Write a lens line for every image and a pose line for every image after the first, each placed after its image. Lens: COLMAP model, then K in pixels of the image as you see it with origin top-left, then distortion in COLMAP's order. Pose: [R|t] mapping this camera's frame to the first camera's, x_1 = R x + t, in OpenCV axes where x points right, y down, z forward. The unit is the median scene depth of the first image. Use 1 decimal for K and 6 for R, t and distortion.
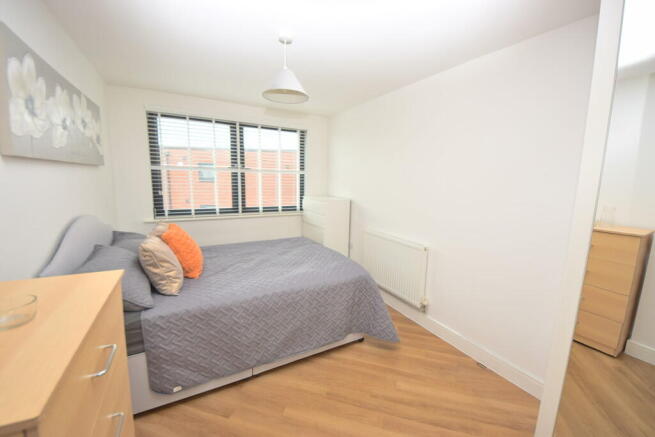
lens RADIAL K [[266.7, 0, 323.6], [0, 266.7, 215.9], [0, 0, 1]] dist [0.000584, -0.000349]
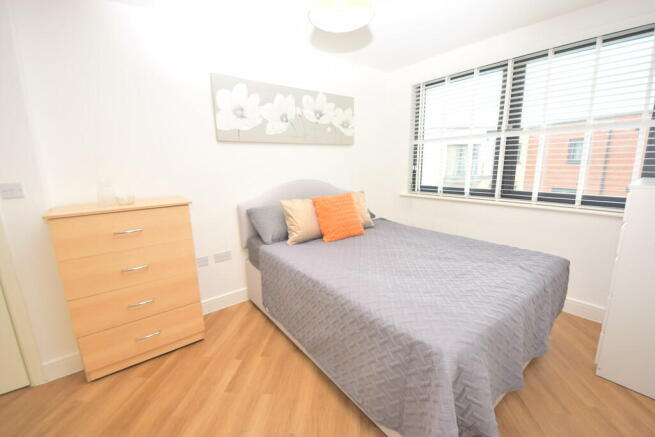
lens RADIAL K [[266.7, 0, 323.6], [0, 266.7, 215.9], [0, 0, 1]] dist [0.000584, -0.000349]
pose [[0.126472, 0.168925, -0.977481, 0.350581], [-0.111822, 0.981541, 0.155158, -0.023984], [0.985647, 0.089680, 0.143027, 0.517991]]
